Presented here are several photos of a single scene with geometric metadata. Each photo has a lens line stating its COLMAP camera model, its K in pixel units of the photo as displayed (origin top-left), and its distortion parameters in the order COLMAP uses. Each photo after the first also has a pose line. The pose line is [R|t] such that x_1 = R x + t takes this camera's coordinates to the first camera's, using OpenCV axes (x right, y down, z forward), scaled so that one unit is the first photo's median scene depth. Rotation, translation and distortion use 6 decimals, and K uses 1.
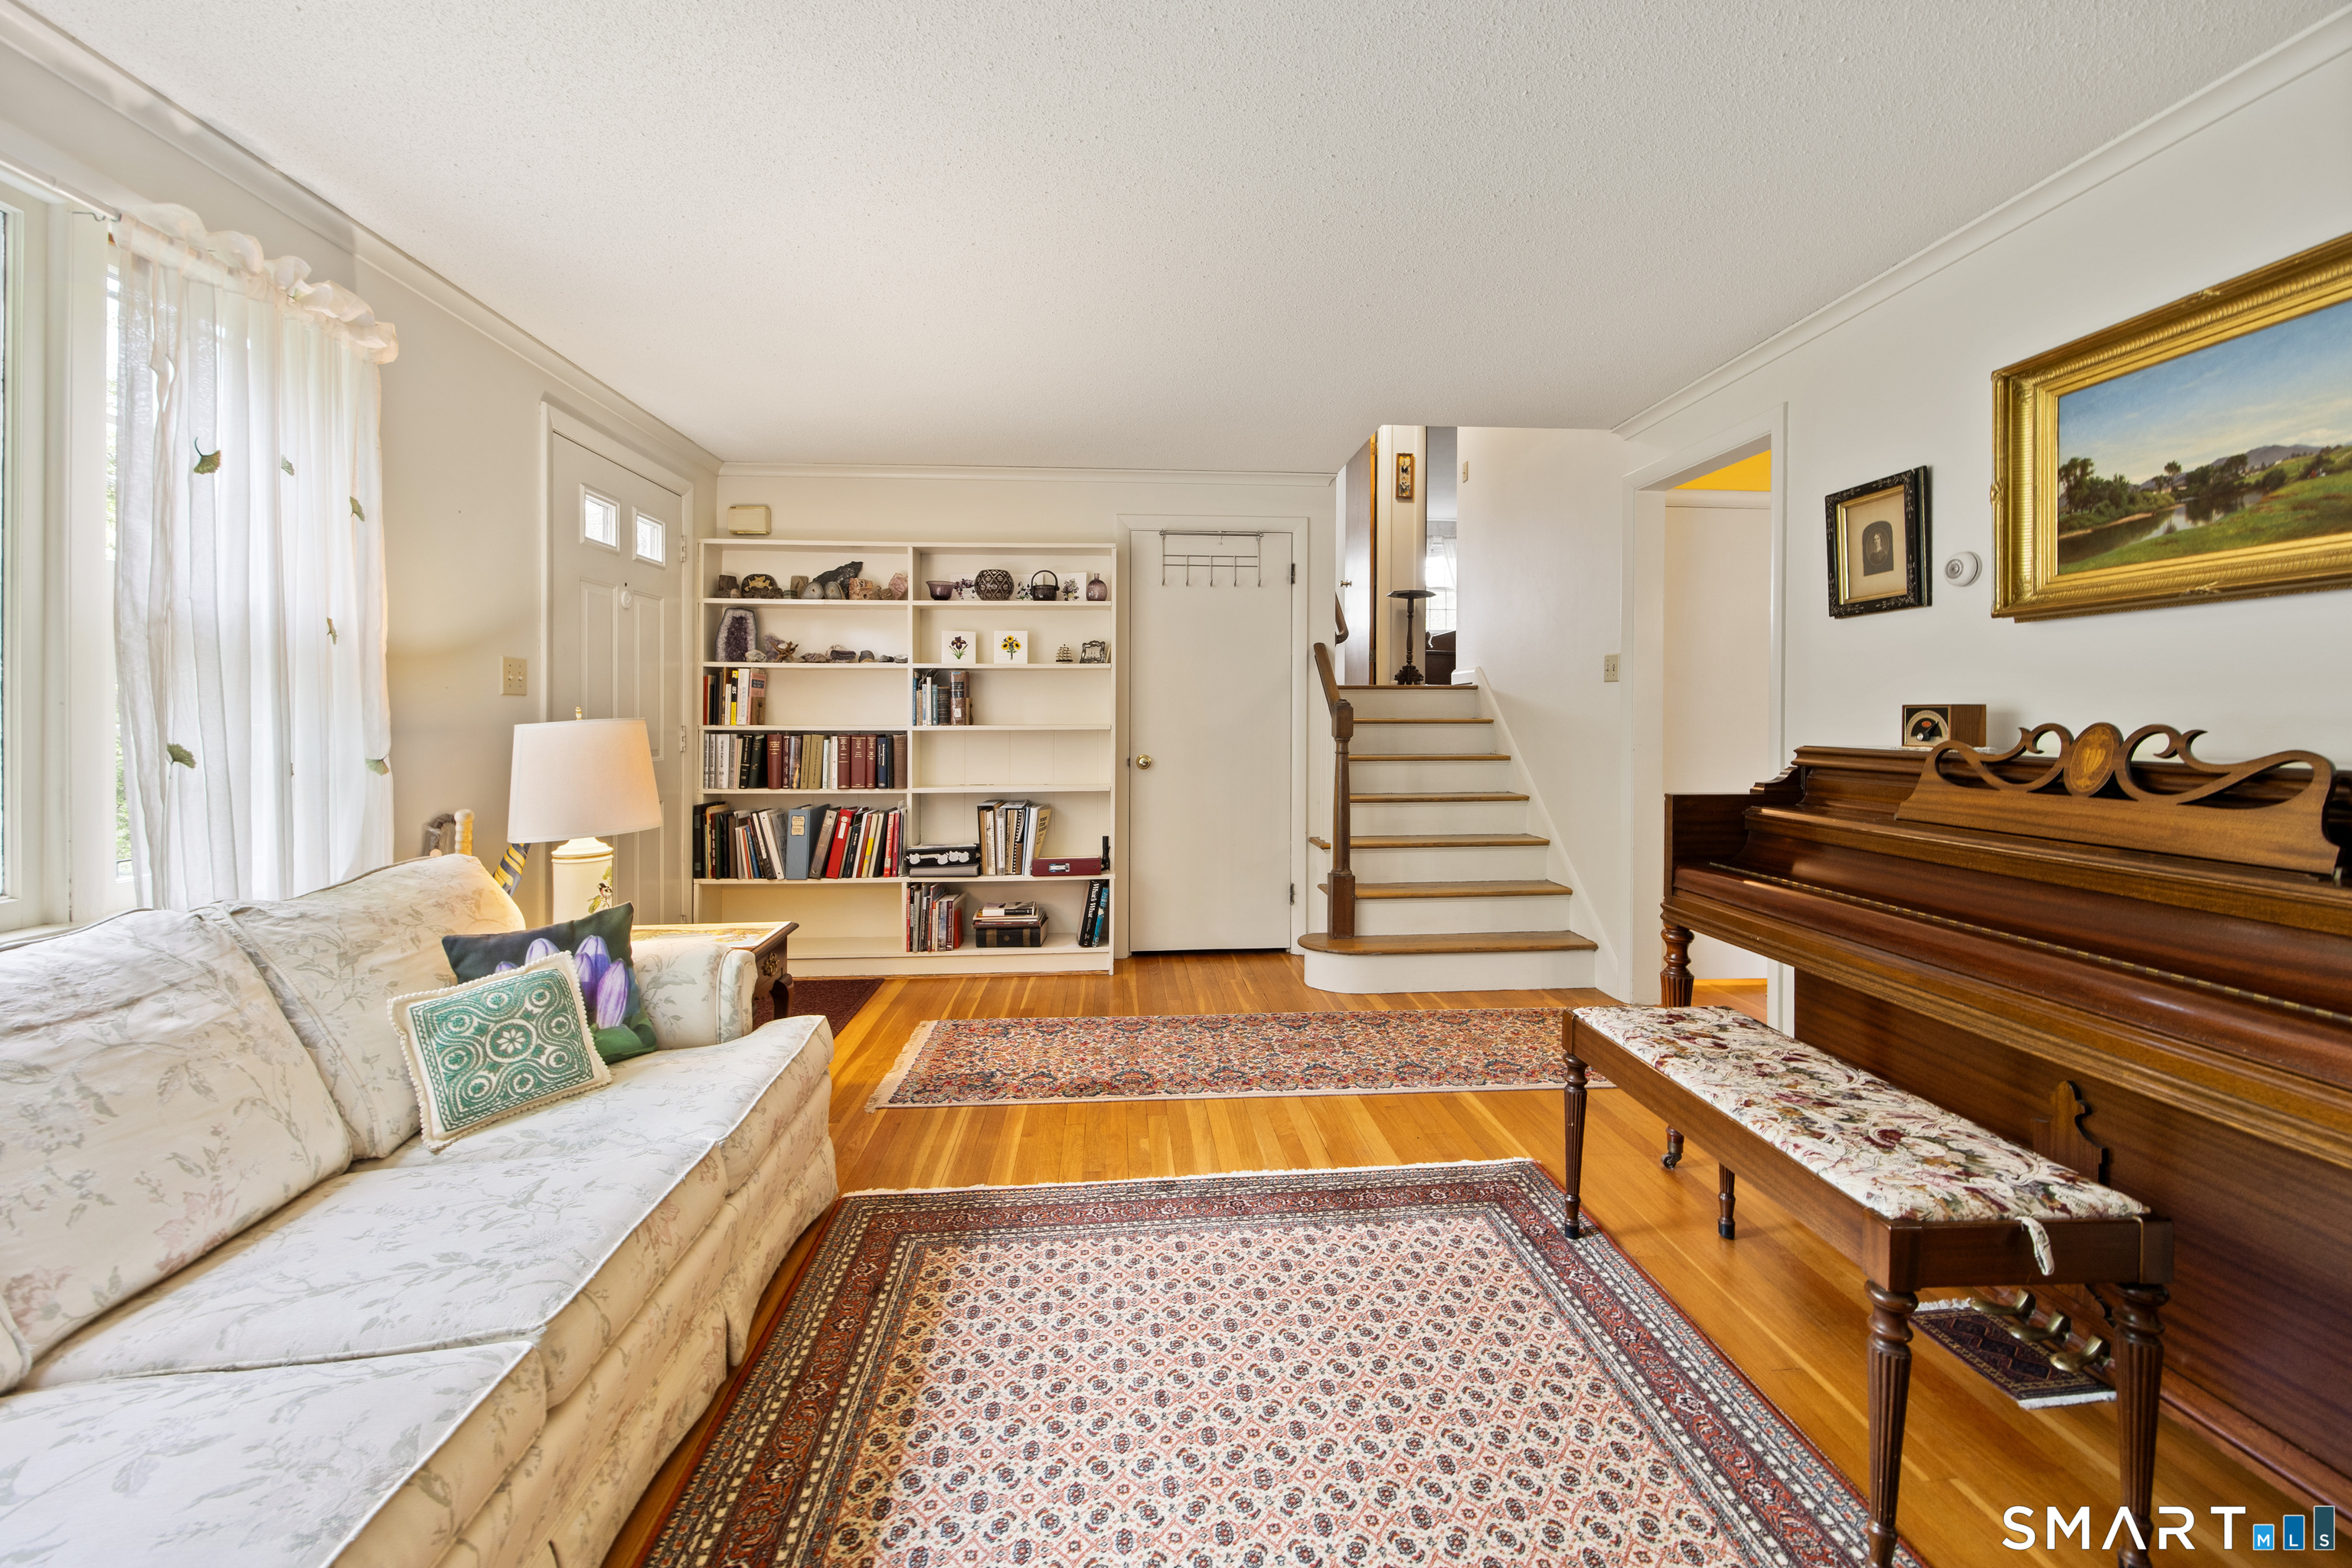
lens RADIAL K [[936.0, 0, 1165.7], [0, 936.0, 745.9], [0, 0, 1]] dist [-0.002119, 0.000740]
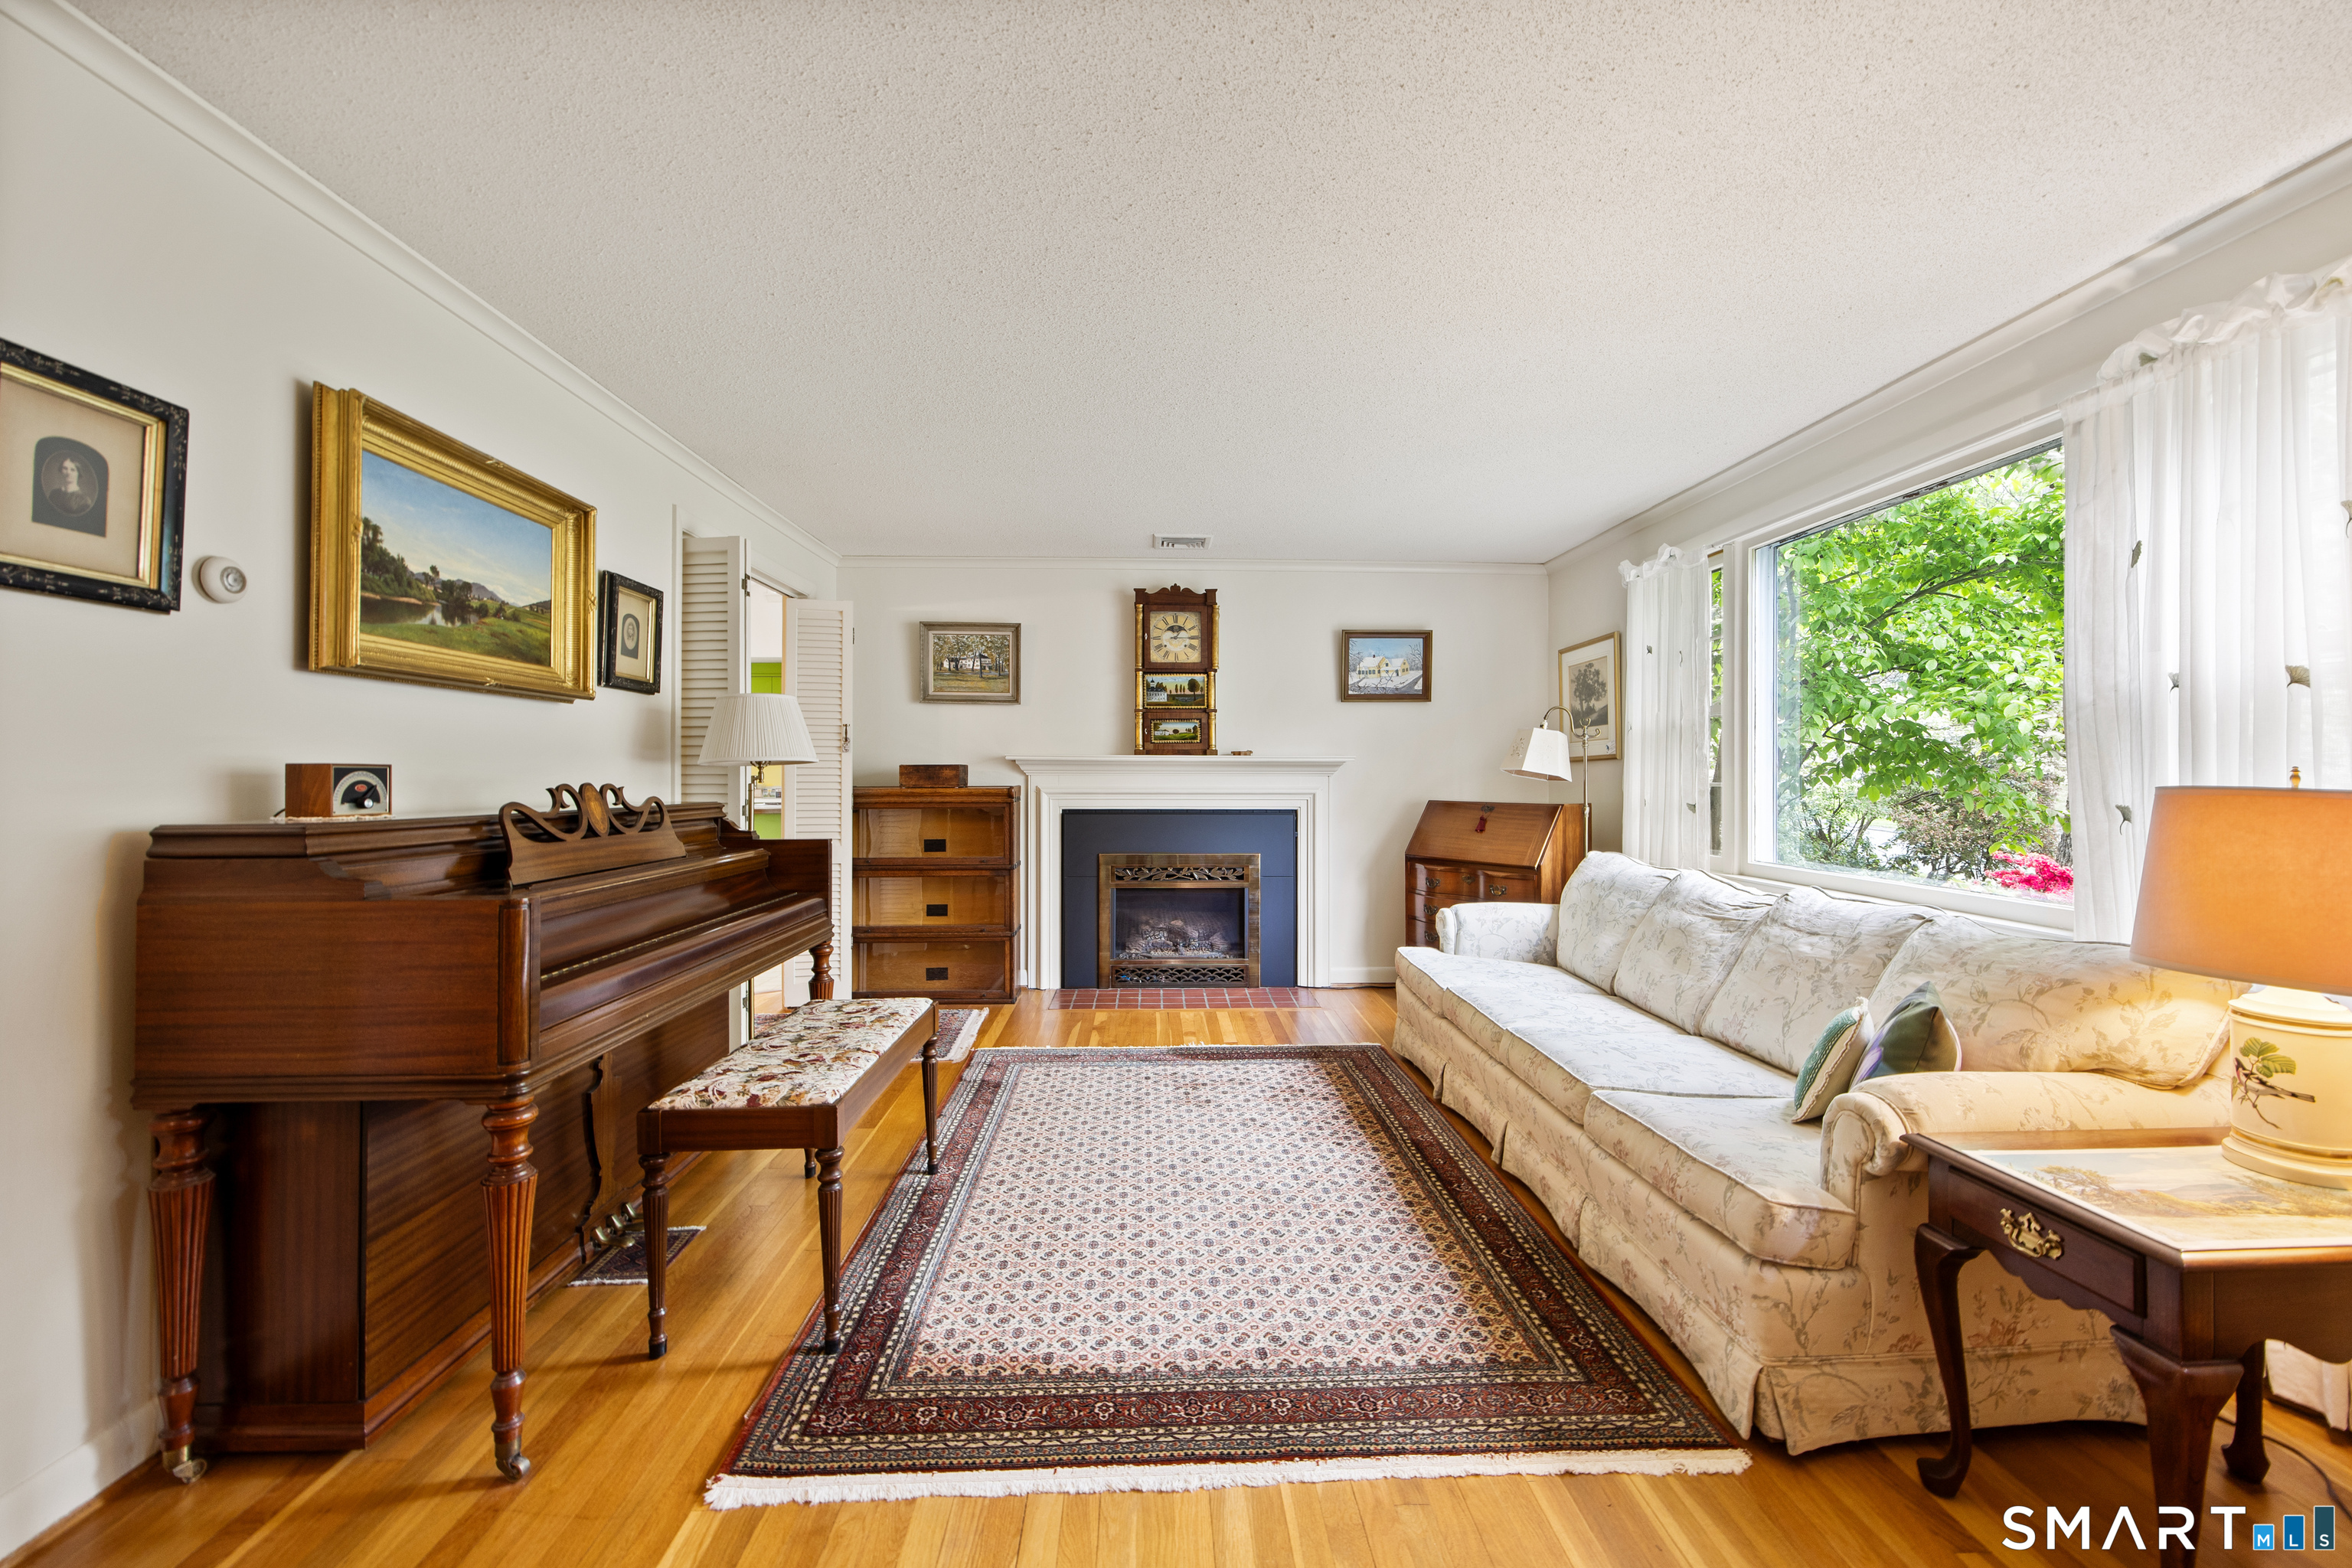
lens RADIAL K [[936.0, 0, 1170.8], [0, 936.0, 770.4], [0, 0, 1]] dist [-0.002119, 0.000740]
pose [[-0.999655, -0.005461, 0.025677, 0.101783], [-0.004786, 0.999644, 0.026248, -0.078768], [-0.025812, 0.026116, -0.999326, 2.216164]]
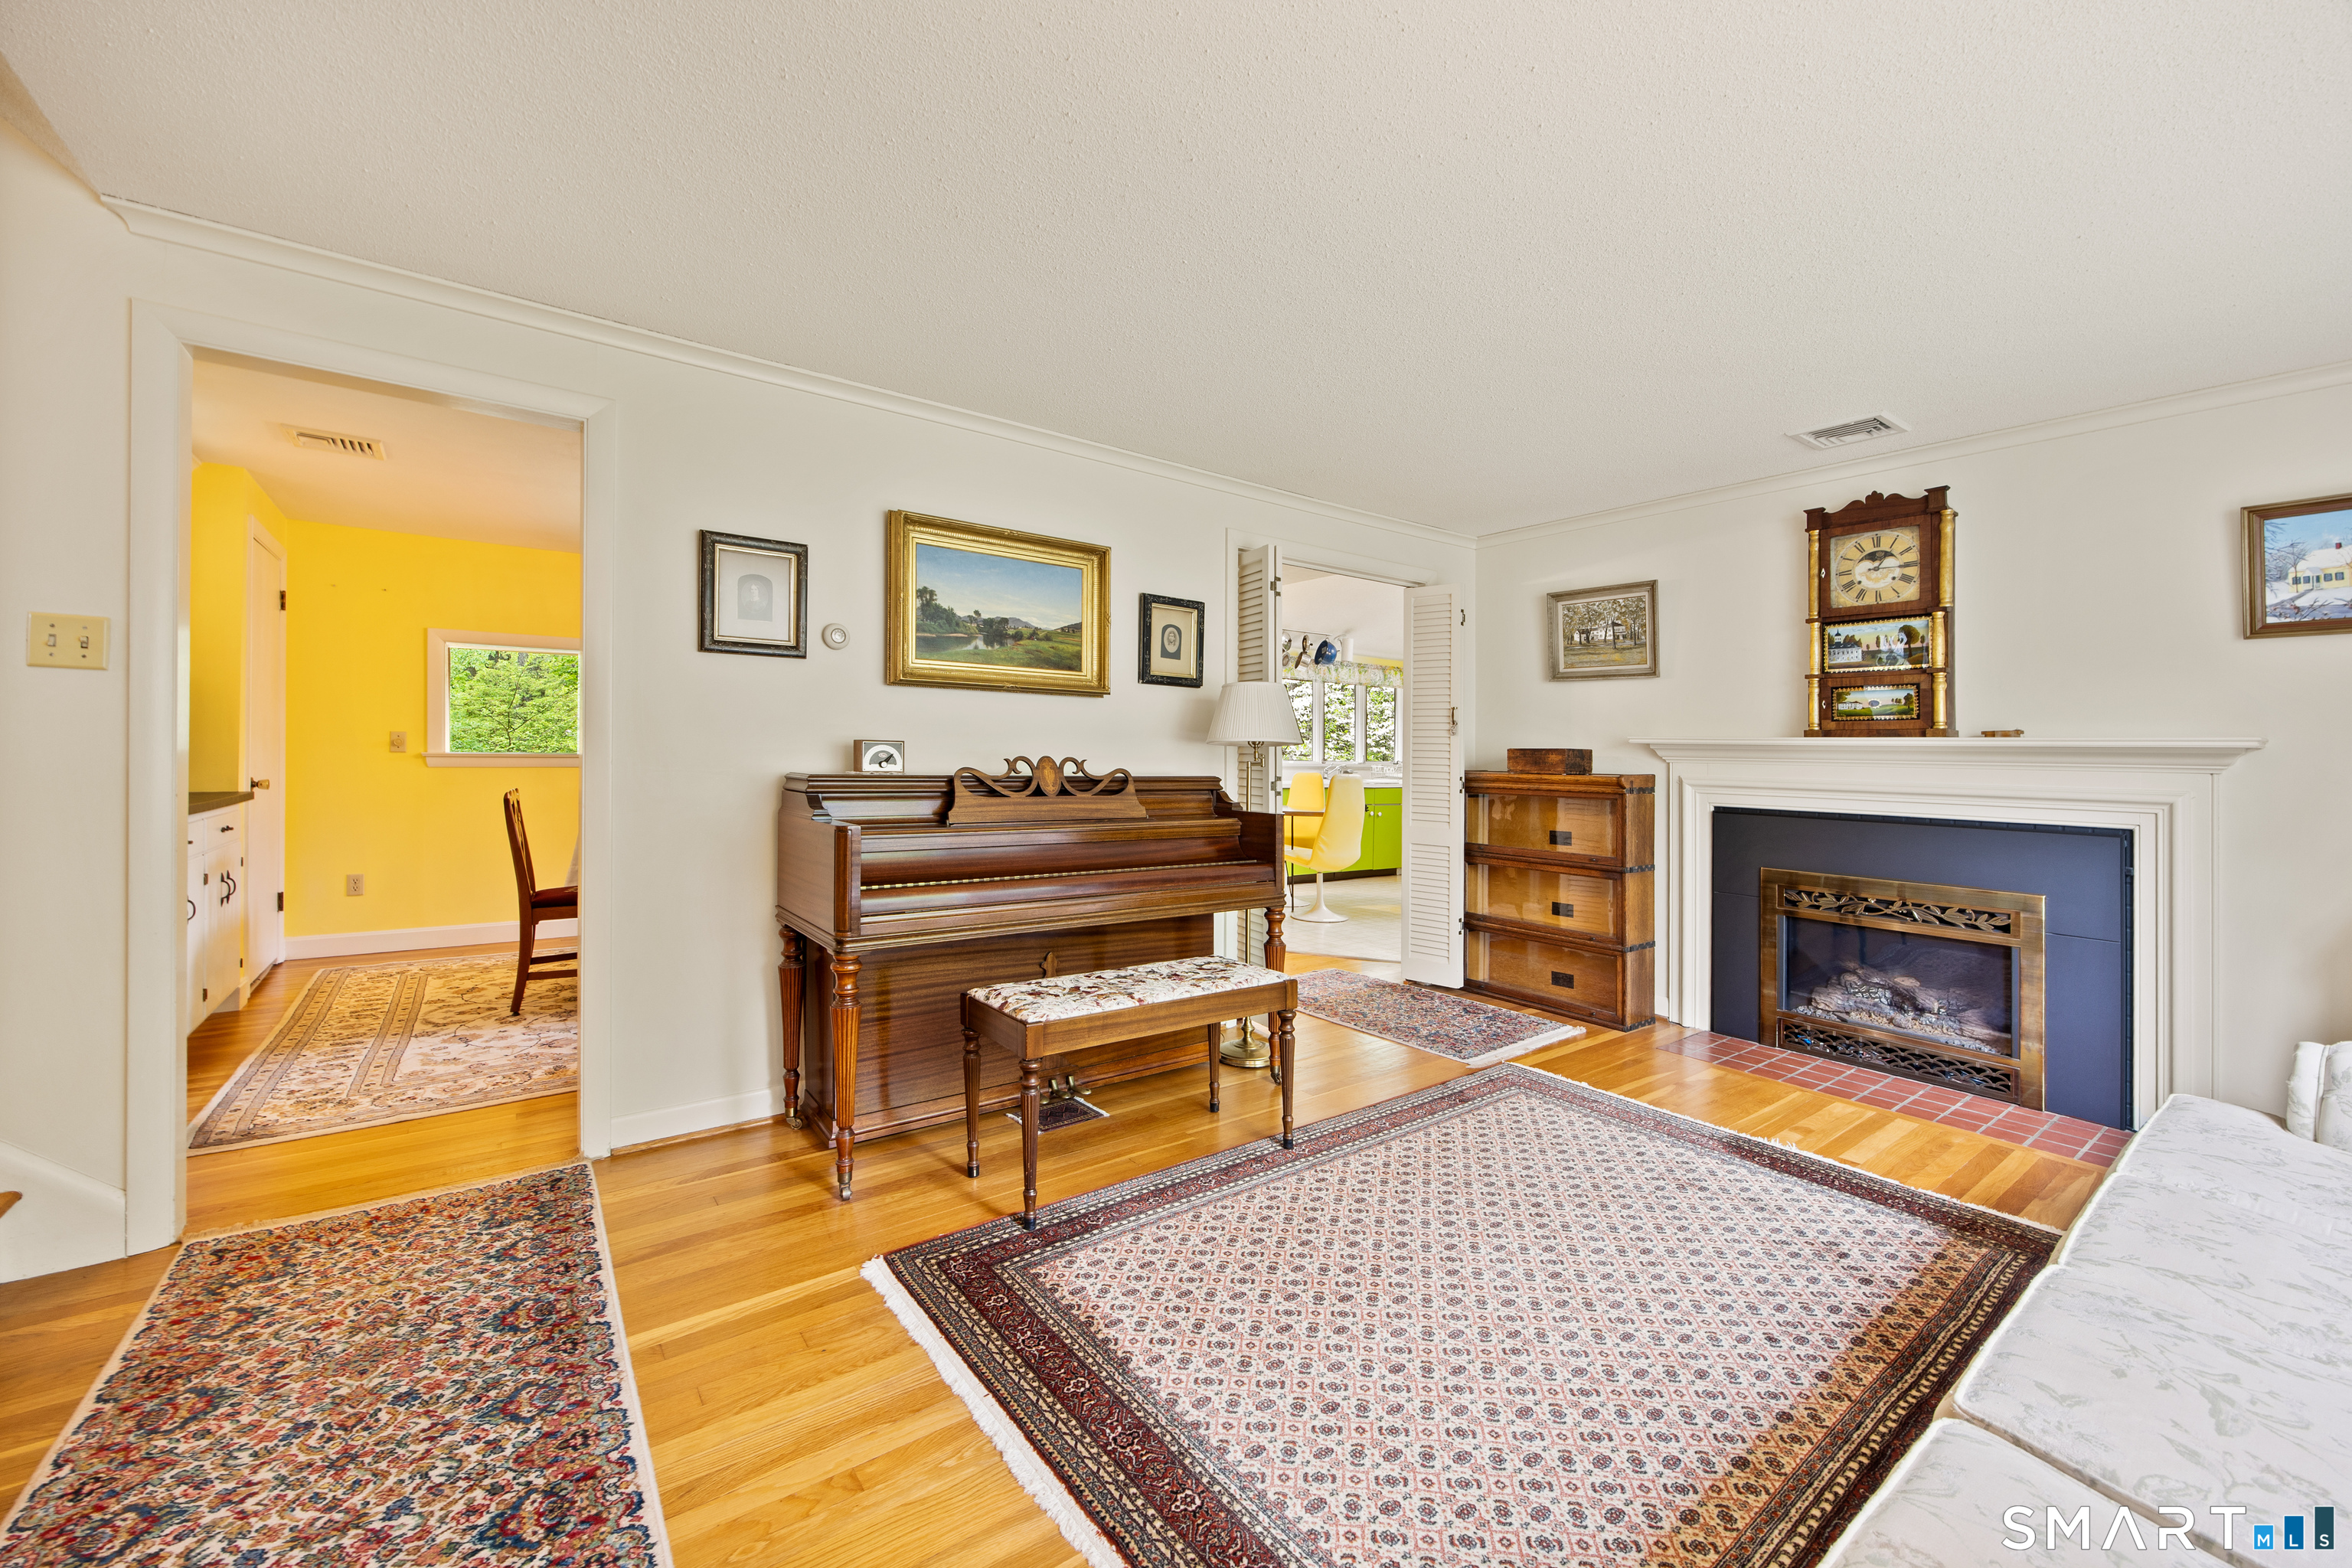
lens RADIAL K [[936.0, 0, 1188.7], [0, 936.0, 758.4], [0, 0, 1]] dist [-0.002119, 0.000740]
pose [[-0.551063, -0.019133, 0.834245, -0.673672], [0.004119, 0.999663, 0.025648, -0.062866], [-0.834454, 0.017570, -0.550798, 1.686765]]
